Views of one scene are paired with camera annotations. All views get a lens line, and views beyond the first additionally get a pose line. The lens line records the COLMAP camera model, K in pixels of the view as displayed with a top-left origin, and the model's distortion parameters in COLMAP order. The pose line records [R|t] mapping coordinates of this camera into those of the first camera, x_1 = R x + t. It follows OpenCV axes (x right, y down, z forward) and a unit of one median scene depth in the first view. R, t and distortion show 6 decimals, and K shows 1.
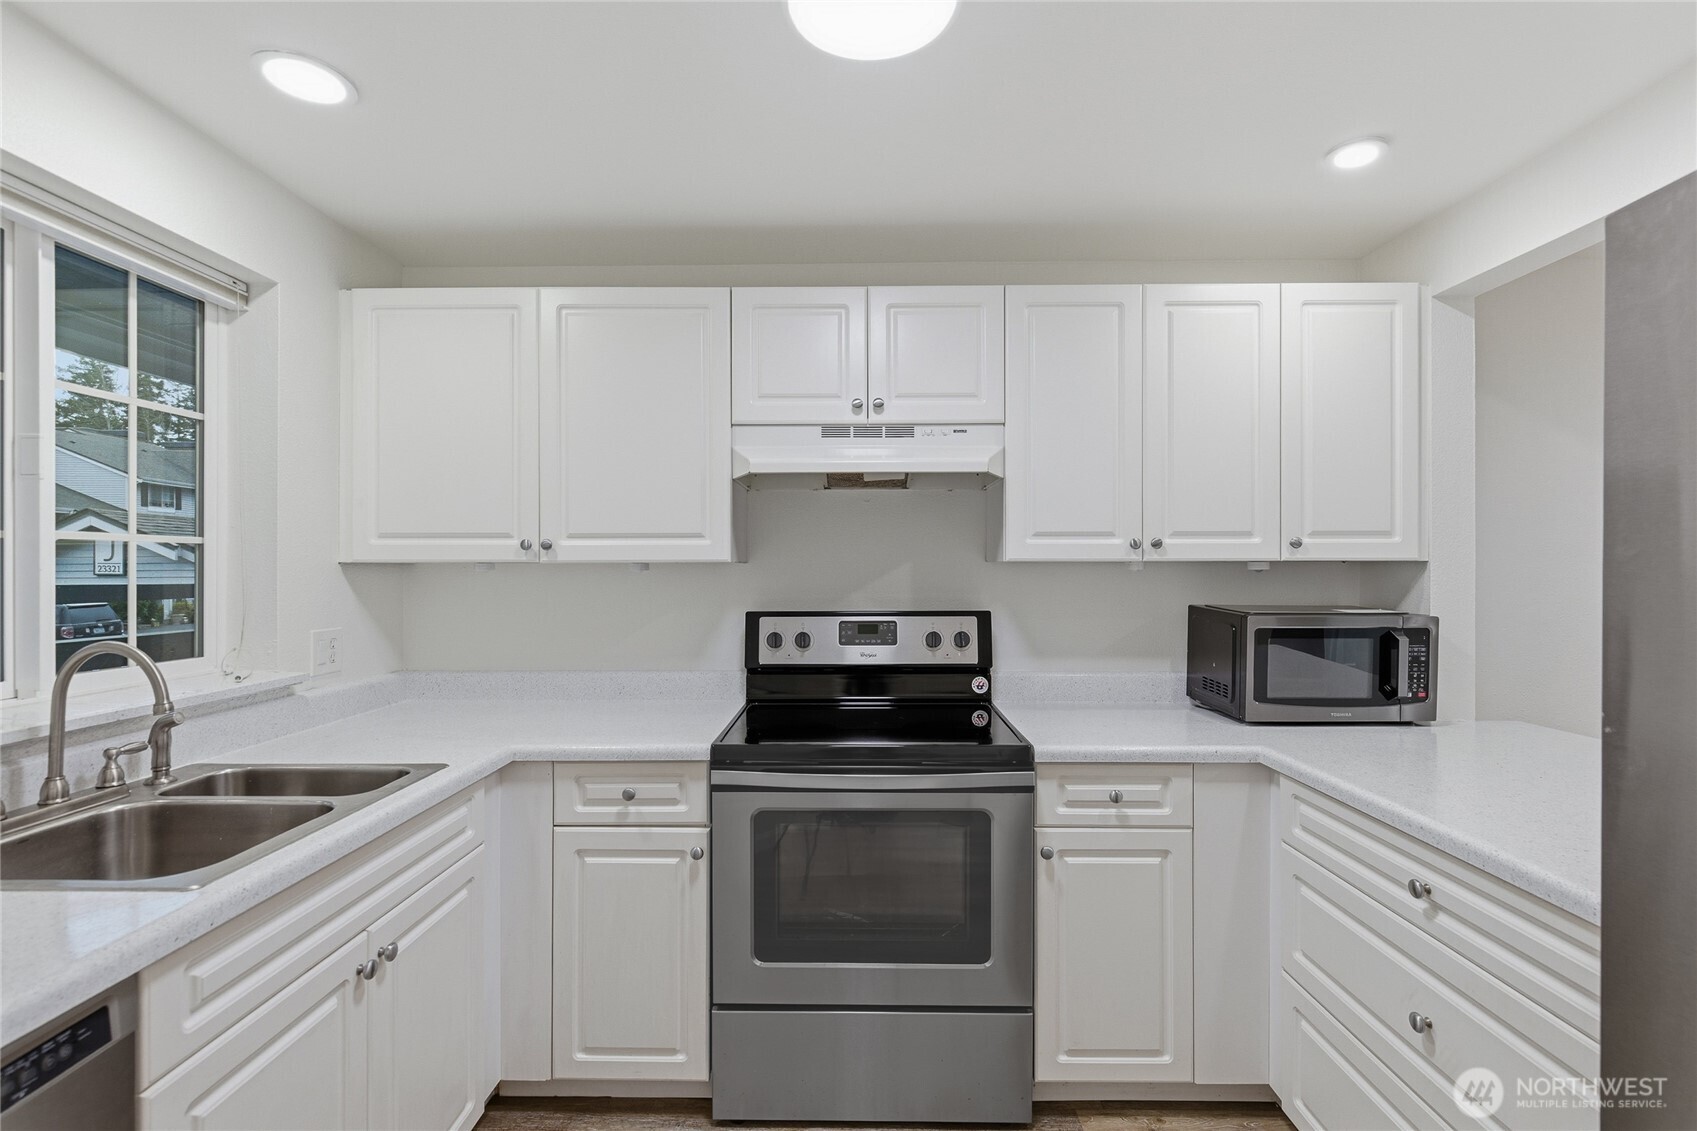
lens RADIAL K [[768.7, 0, 848.5], [0, 768.7, 565.5], [0, 0, 1]] dist [0.005168, -0.000141]
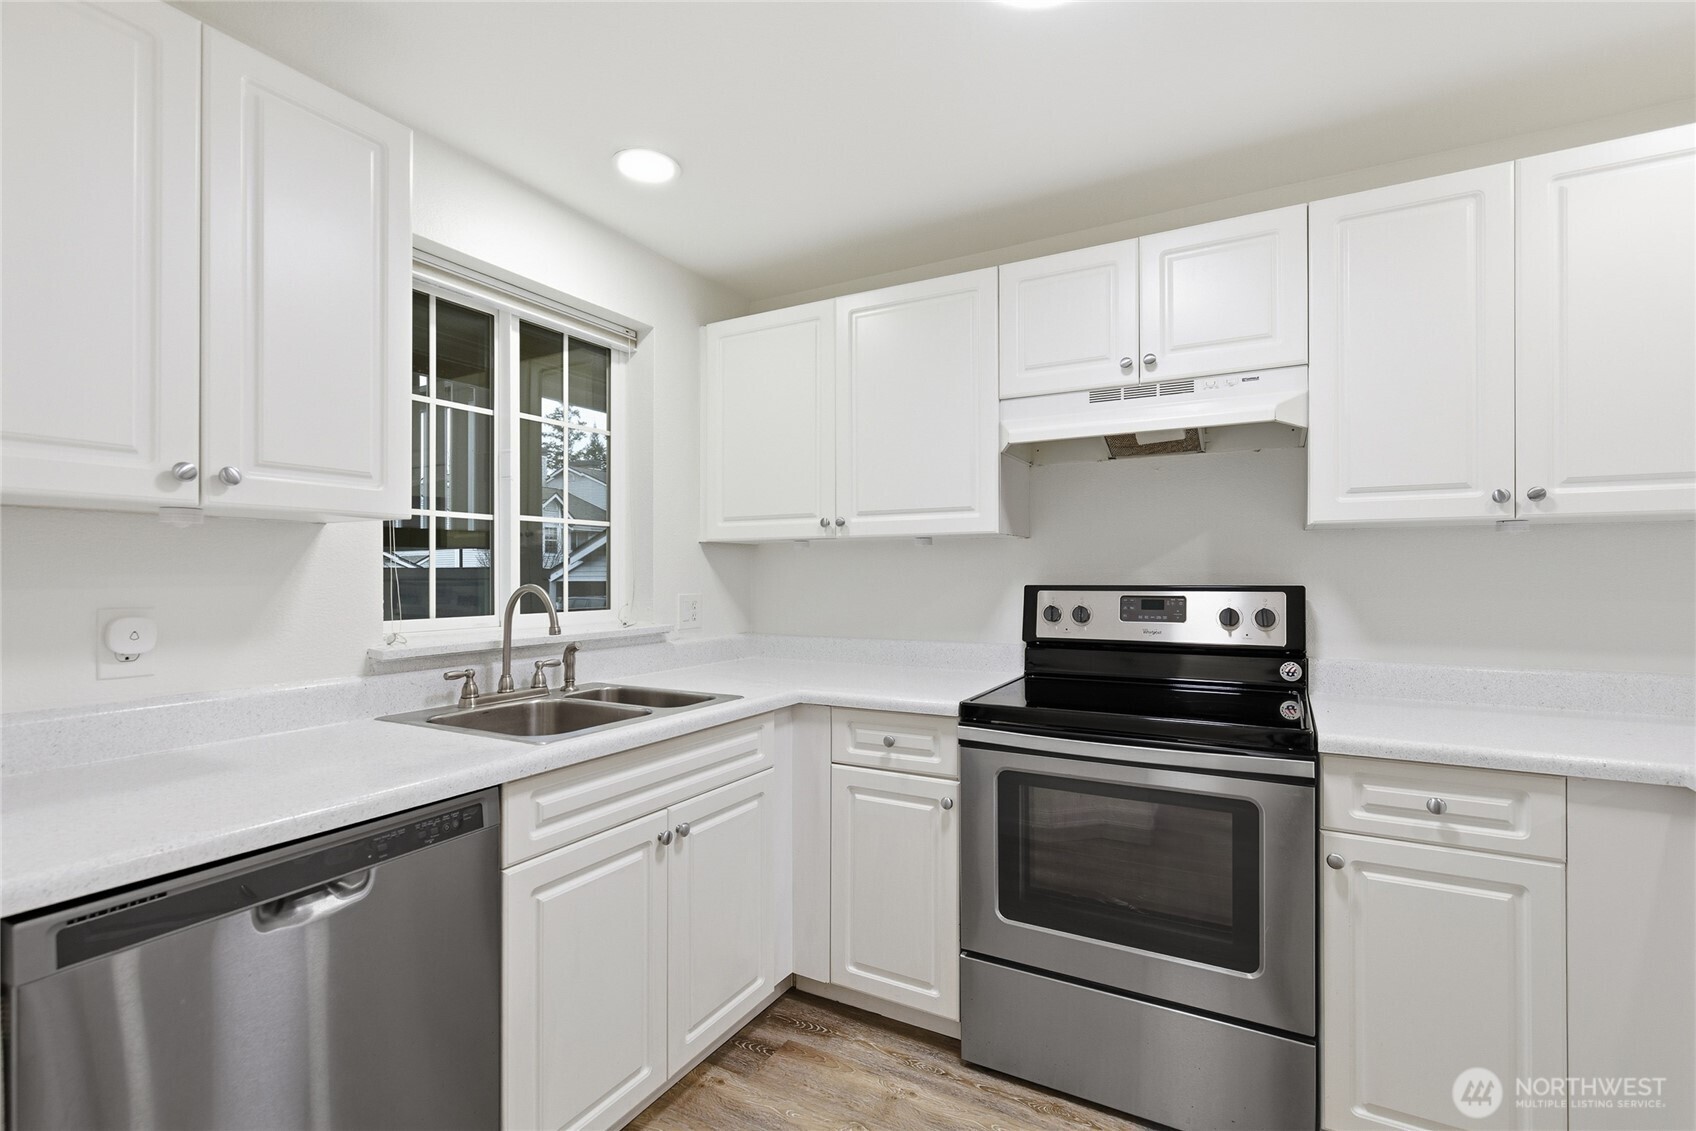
lens RADIAL K [[768.2, 0, 848.0], [0, 768.2, 565.5], [0, 0, 1]] dist [0.005168, -0.000141]
pose [[0.881535, -0.004473, -0.472097, 0.179914], [0.002972, 0.999988, -0.003925, 0.048784], [0.472109, 0.002057, 0.881538, 0.001479]]
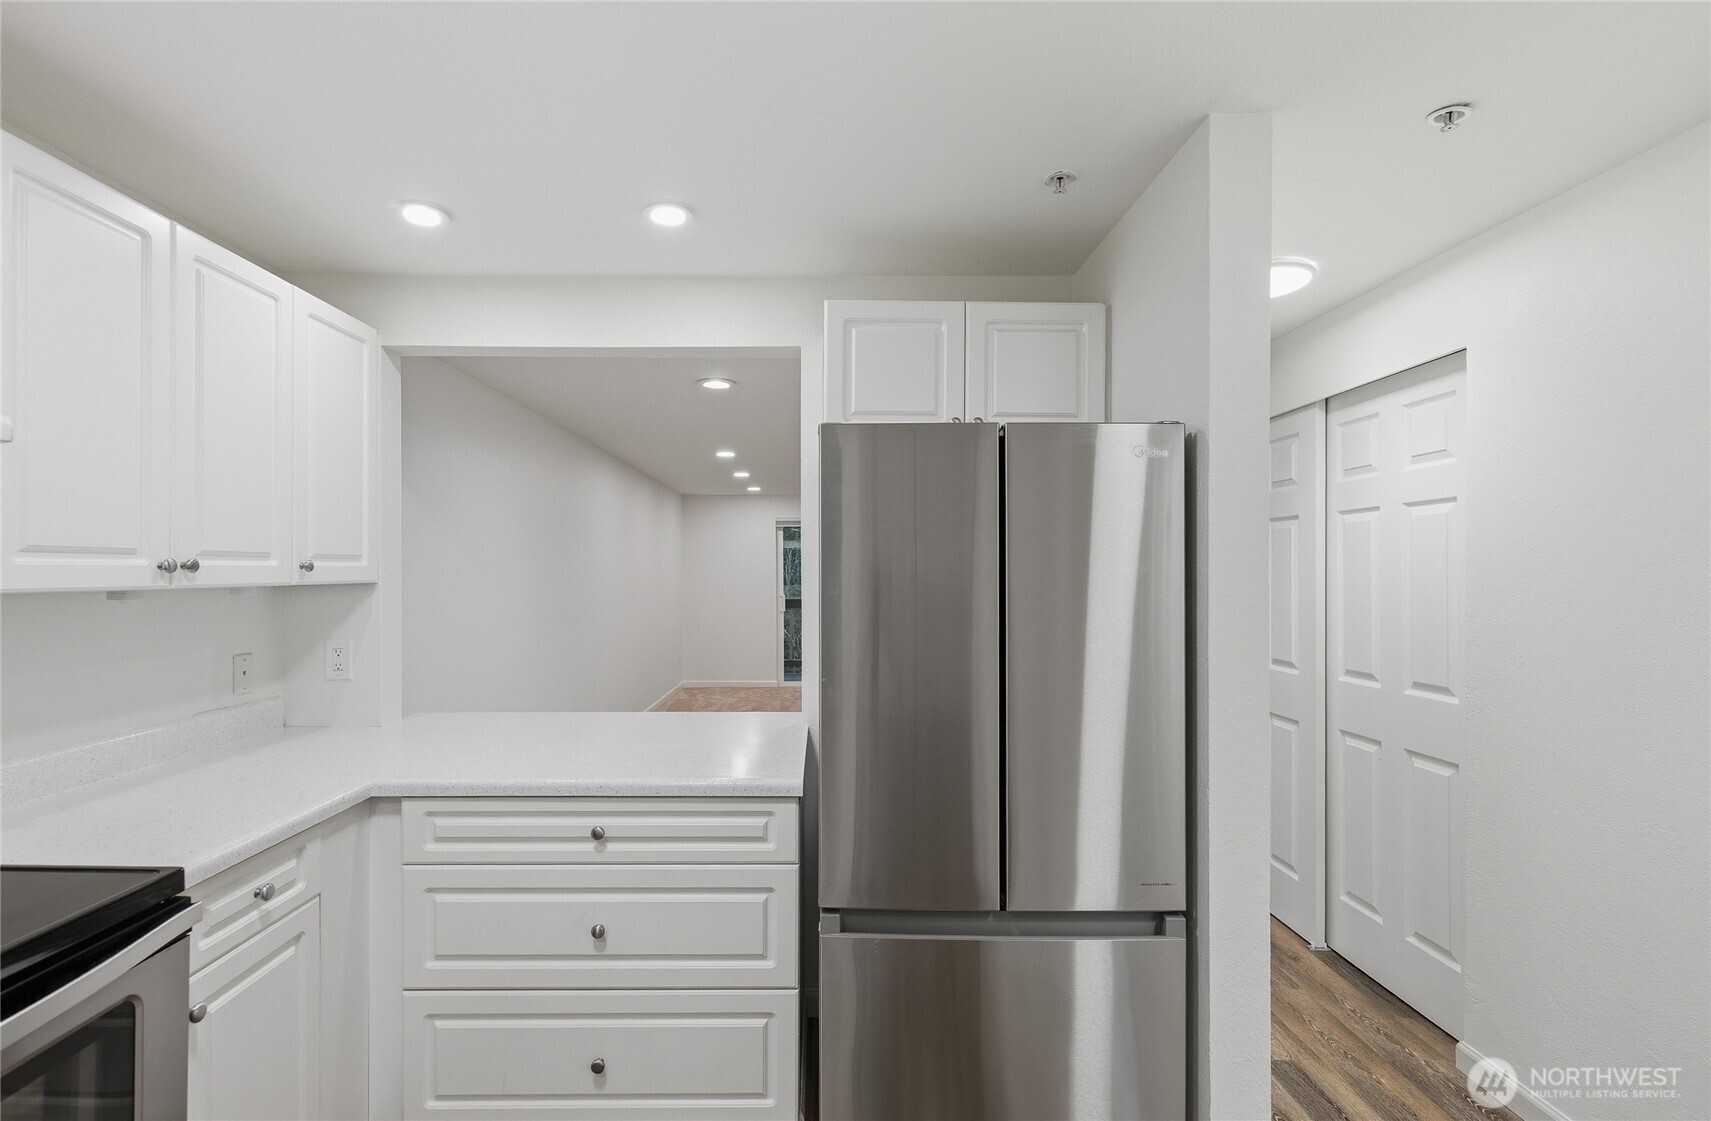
lens RADIAL K [[808.7, 0, 828.9], [0, 808.7, 557.5], [0, 0, 1]] dist [-0.000857, -0.000160]
pose [[-0.018518, 0.015207, 0.999713, -0.478207], [-0.006233, 0.999863, -0.015324, -0.032123], [-0.999809, -0.006515, -0.018421, 0.424918]]
